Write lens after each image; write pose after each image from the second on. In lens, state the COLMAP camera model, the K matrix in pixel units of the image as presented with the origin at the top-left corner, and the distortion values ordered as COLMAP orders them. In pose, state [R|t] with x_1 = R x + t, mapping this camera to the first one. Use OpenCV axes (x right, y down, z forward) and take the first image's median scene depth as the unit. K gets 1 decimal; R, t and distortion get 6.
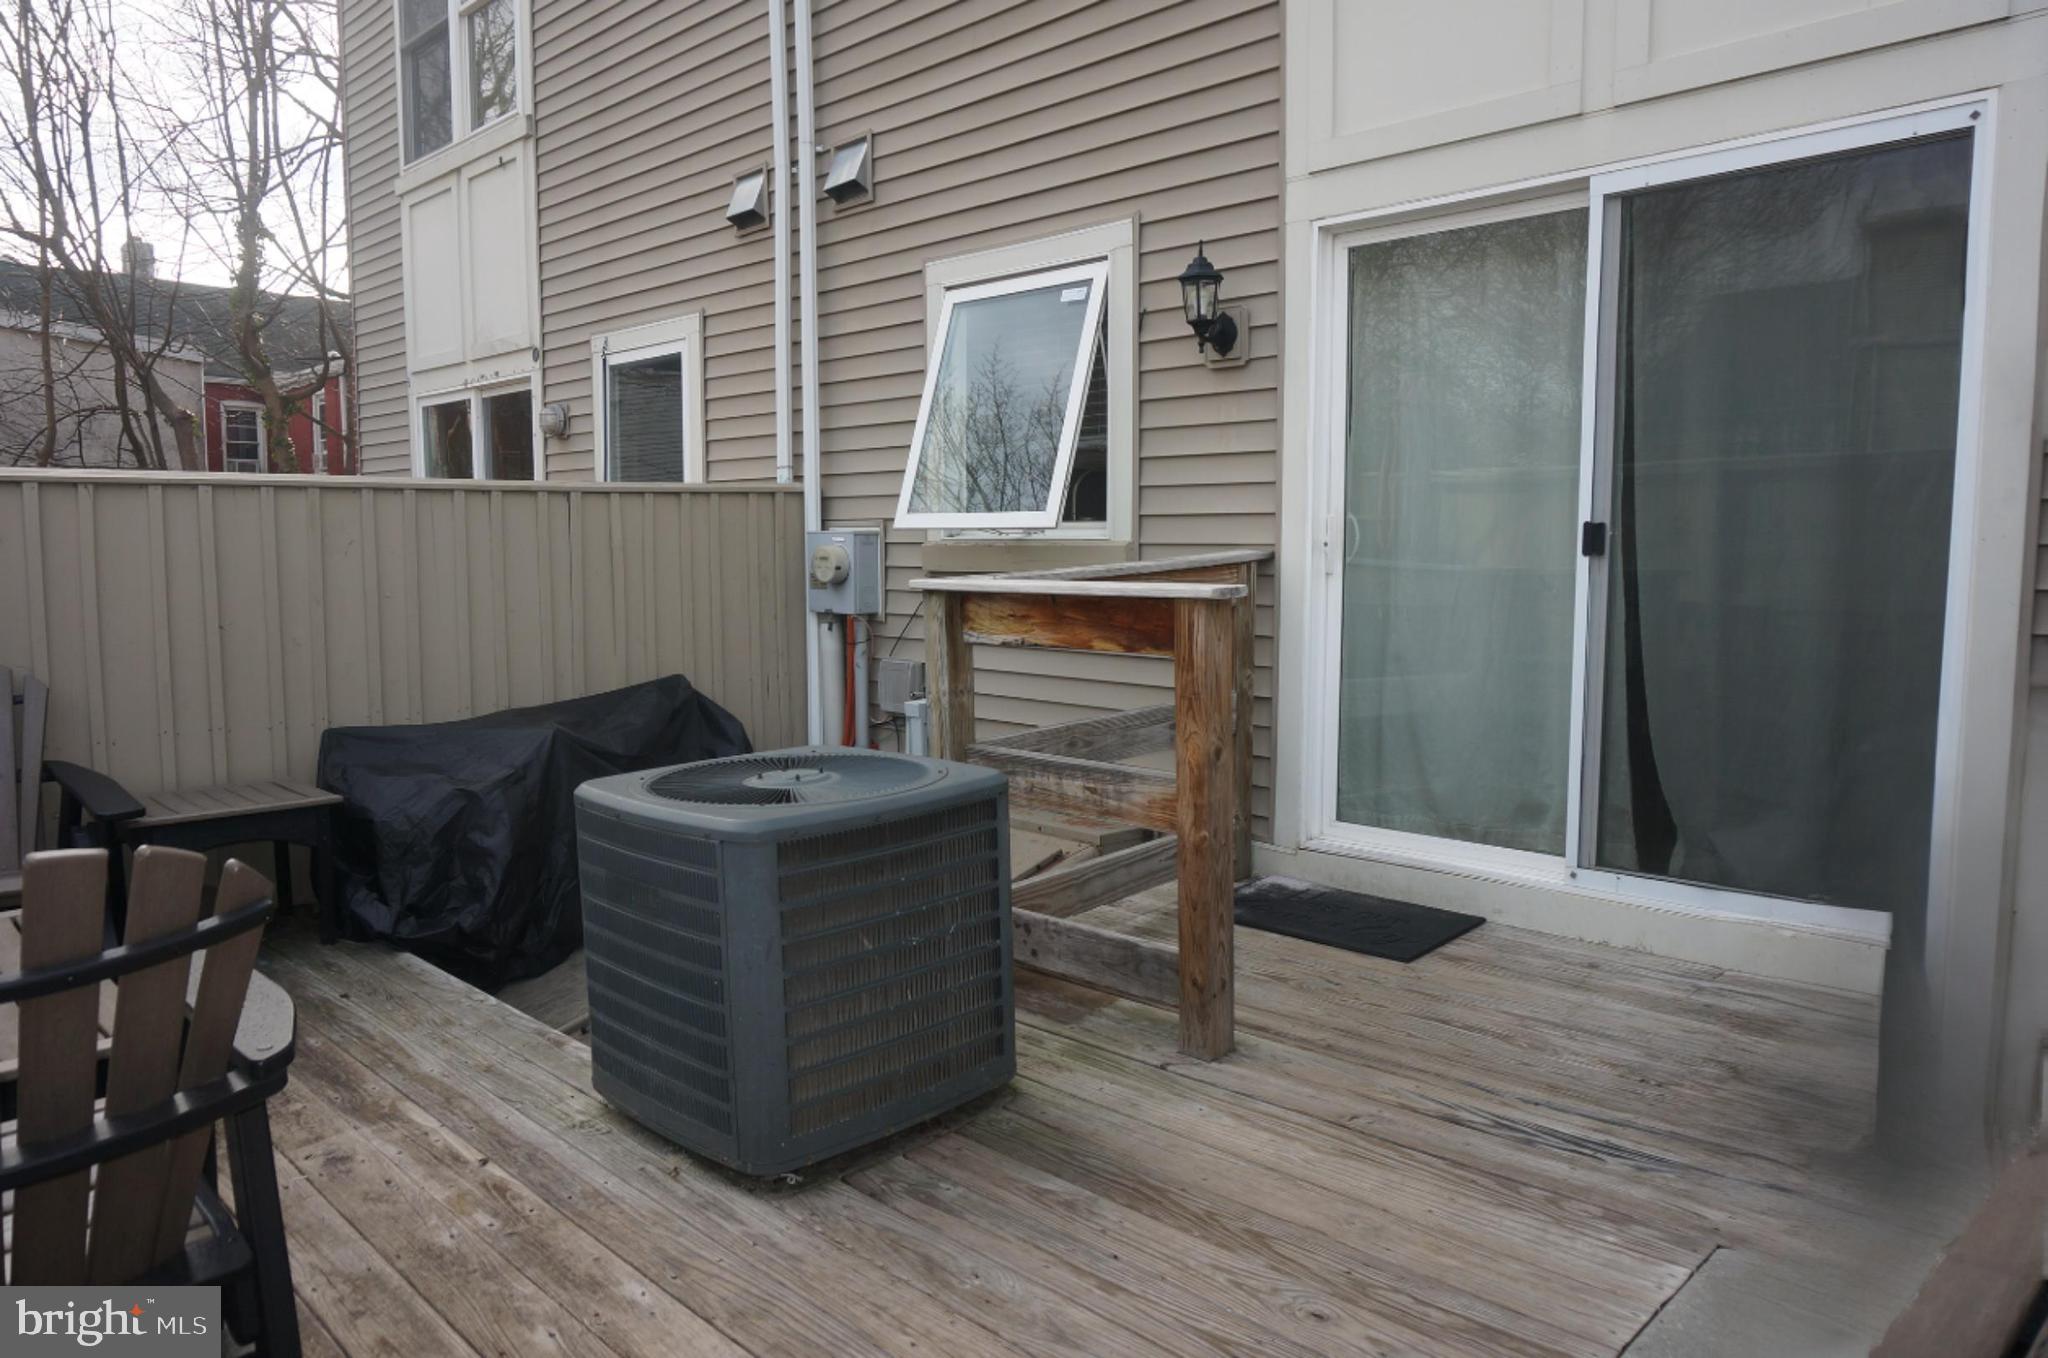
lens RADIAL K [[1366.6, 0, 1020.5], [0, 1366.6, 668.0], [0, 0, 1]] dist [-0.048052, 0.050191]
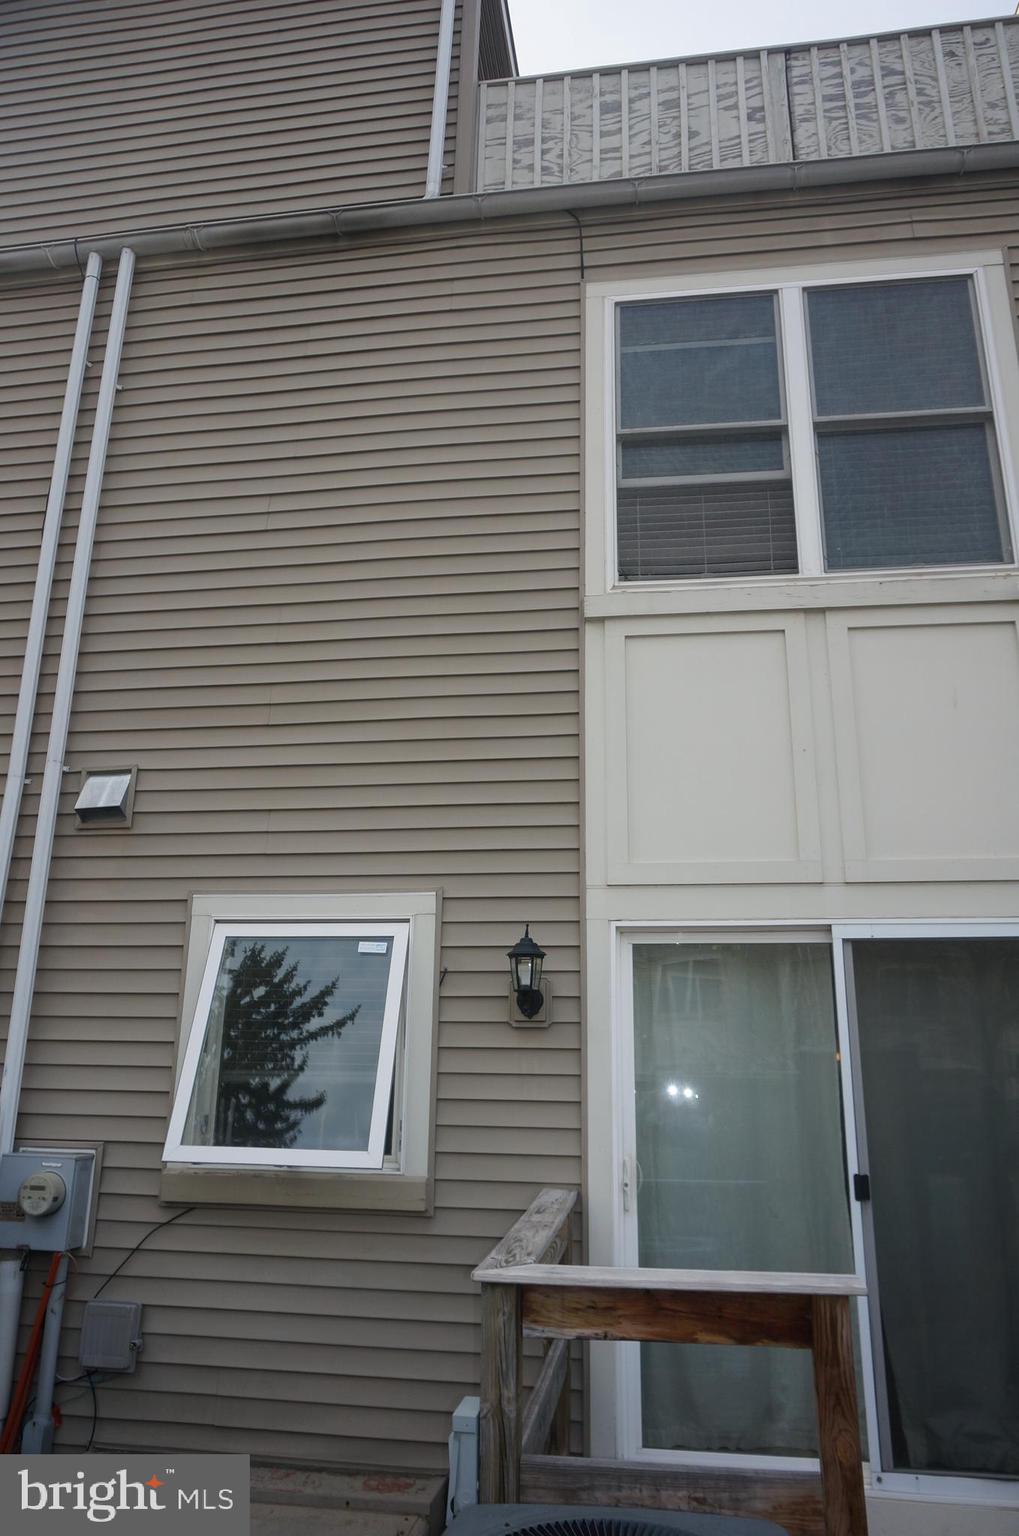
lens RADIAL K [[1025.0, 0, 508.5], [0, 1025.0, 785.4], [0, 0, 1]] dist [-0.048052, 0.050191]
pose [[0.801509, 0.183358, 0.569178, -0.428804], [0.036711, 0.934946, -0.352885, -0.105639], [-0.596855, 0.303735, 0.742637, 0.284750]]
